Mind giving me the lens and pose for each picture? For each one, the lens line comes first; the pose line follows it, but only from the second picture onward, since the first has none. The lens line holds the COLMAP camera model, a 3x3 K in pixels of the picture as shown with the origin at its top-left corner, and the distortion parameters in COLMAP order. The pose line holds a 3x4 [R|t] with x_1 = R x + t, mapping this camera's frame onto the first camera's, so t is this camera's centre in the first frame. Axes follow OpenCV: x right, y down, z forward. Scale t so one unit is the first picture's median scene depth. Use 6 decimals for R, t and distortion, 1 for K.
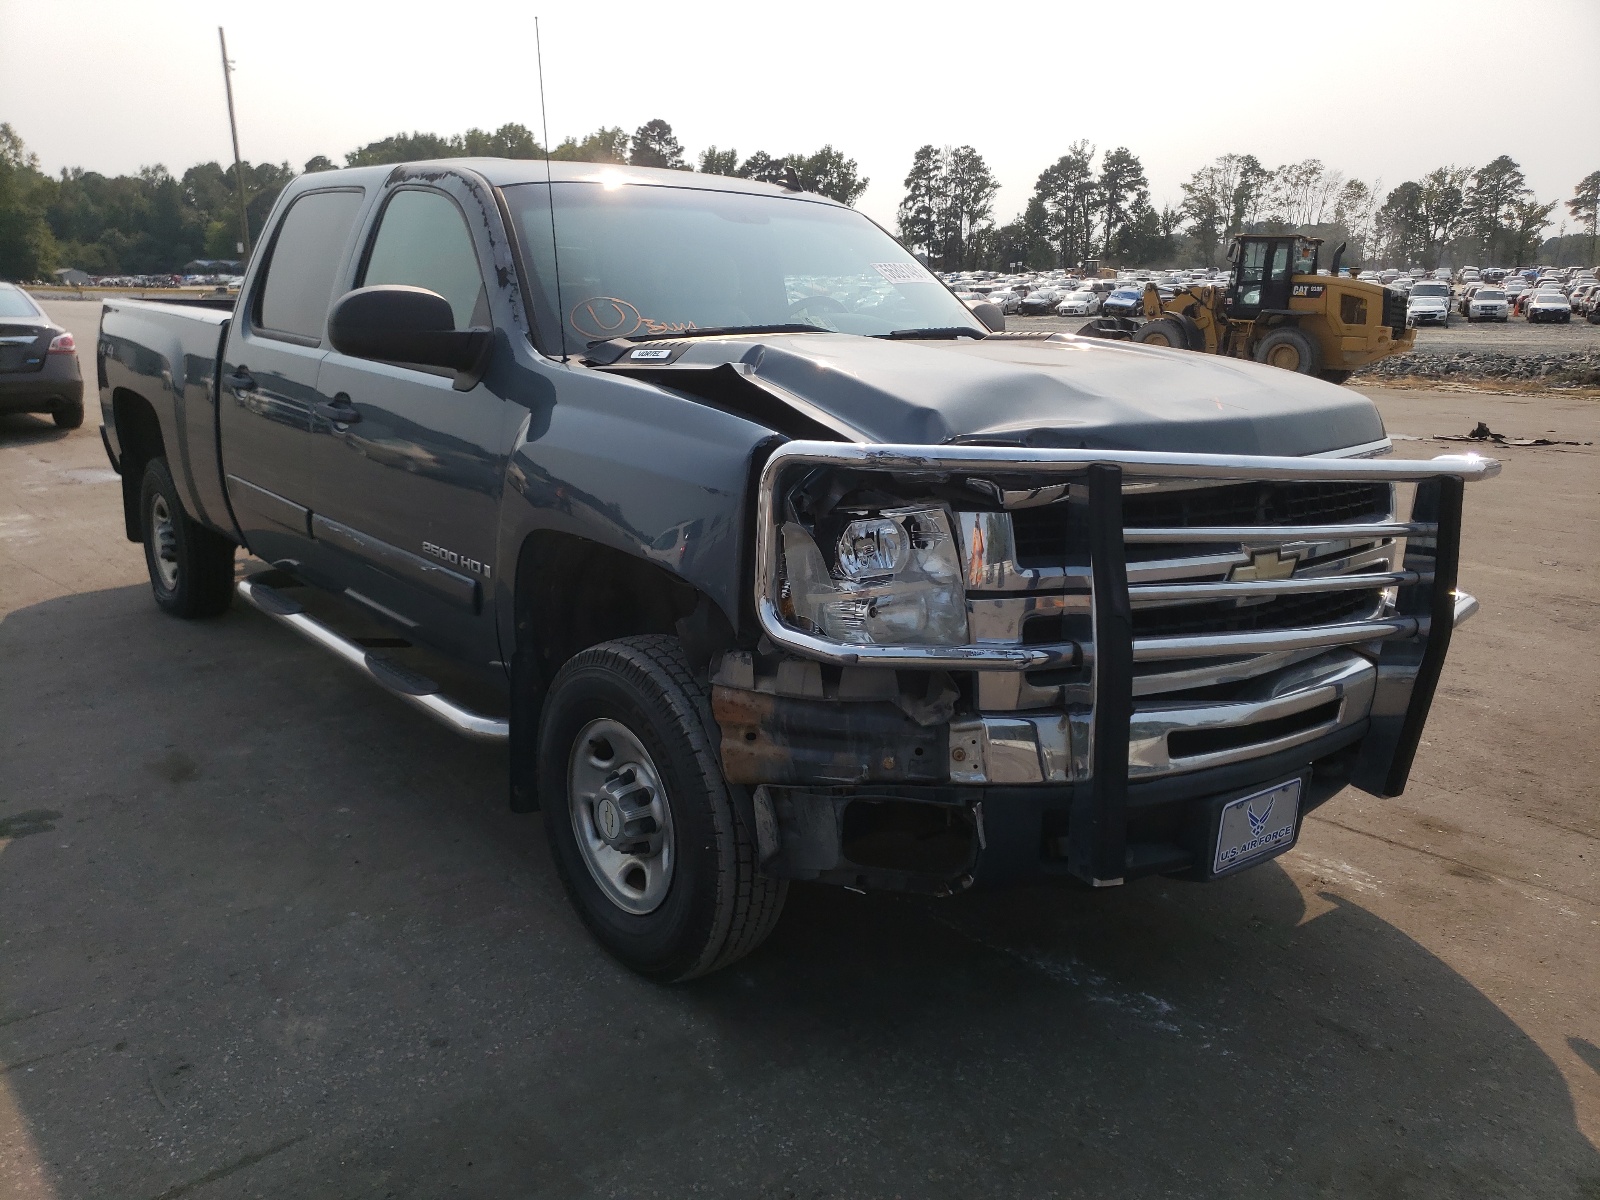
lens RADIAL K [[1226.4, 0, 801.3], [0, 1226.4, 601.0], [0, 0, 1]] dist [0.056073, -0.051843]
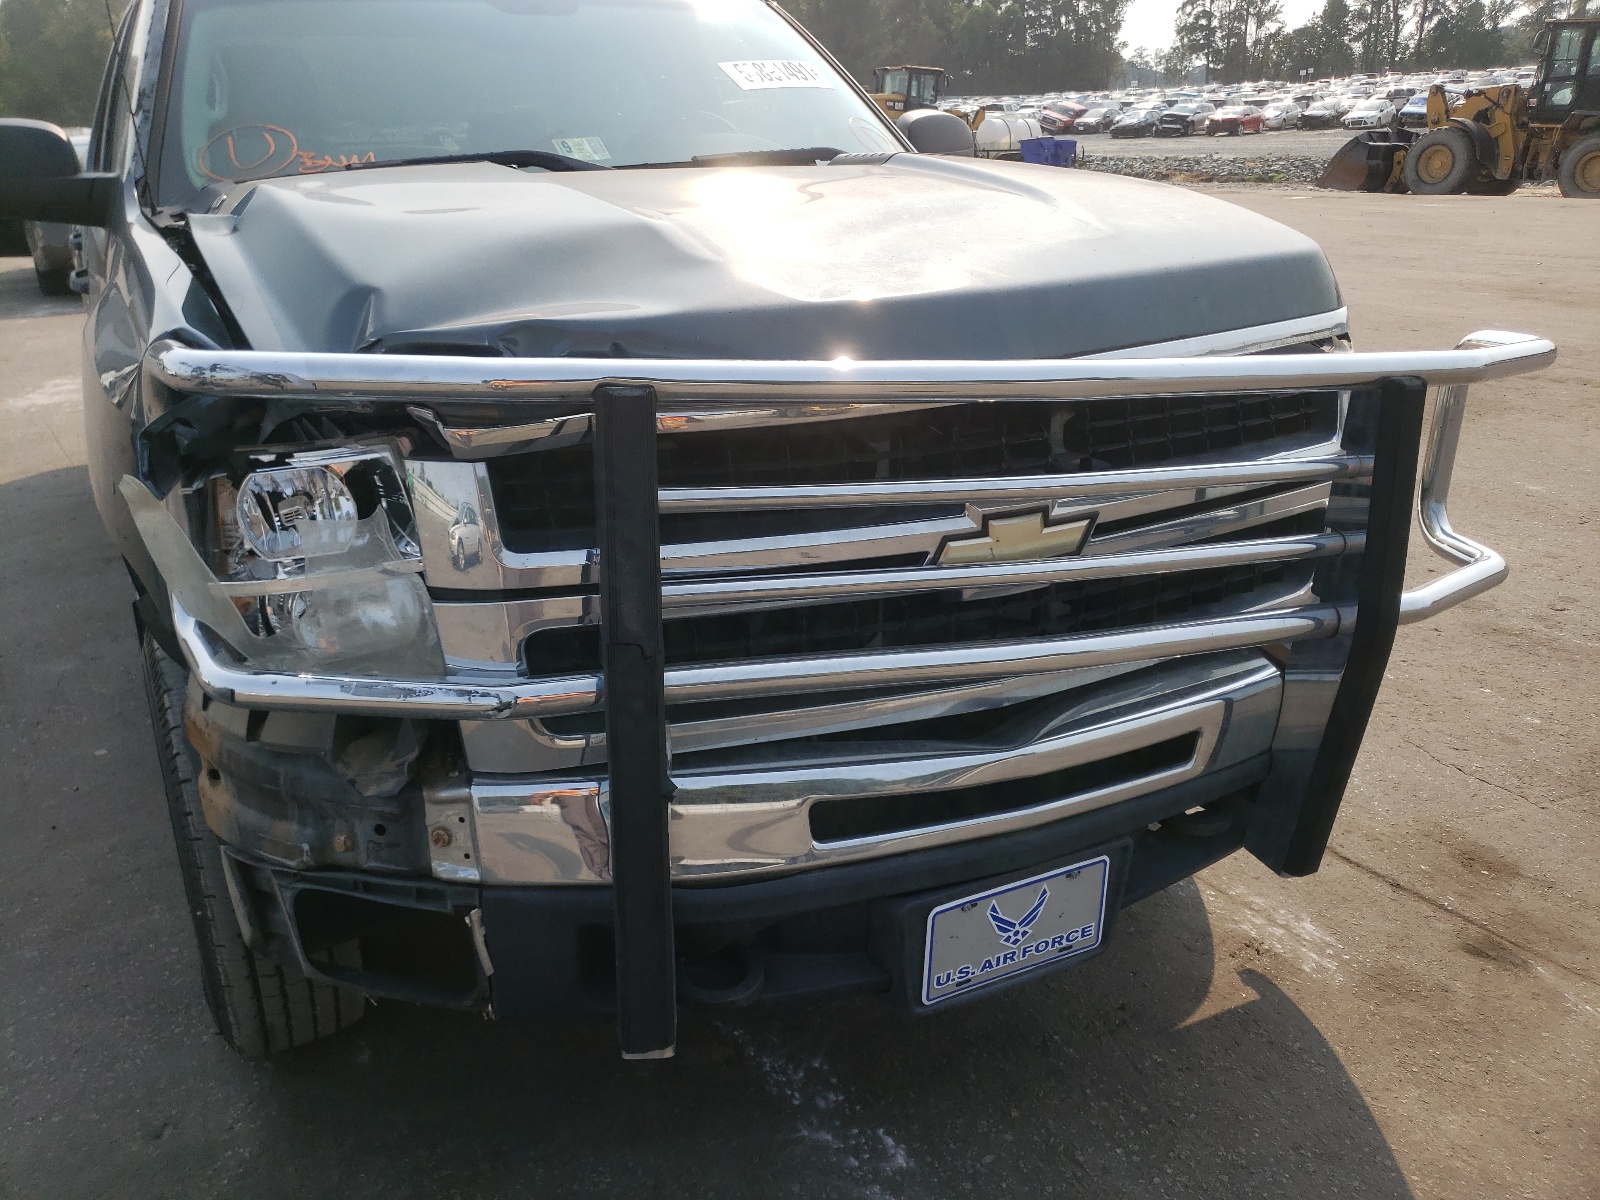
lens RADIAL K [[1226.4, 0, 789.8], [0, 1226.4, 595.8], [0, 0, 1]] dist [0.056073, -0.051843]
pose [[0.979324, 0.033192, -0.199558, 0.352899], [-0.009011, 0.992626, 0.120878, -0.065297], [0.202098, -0.116580, 0.972402, 0.345745]]
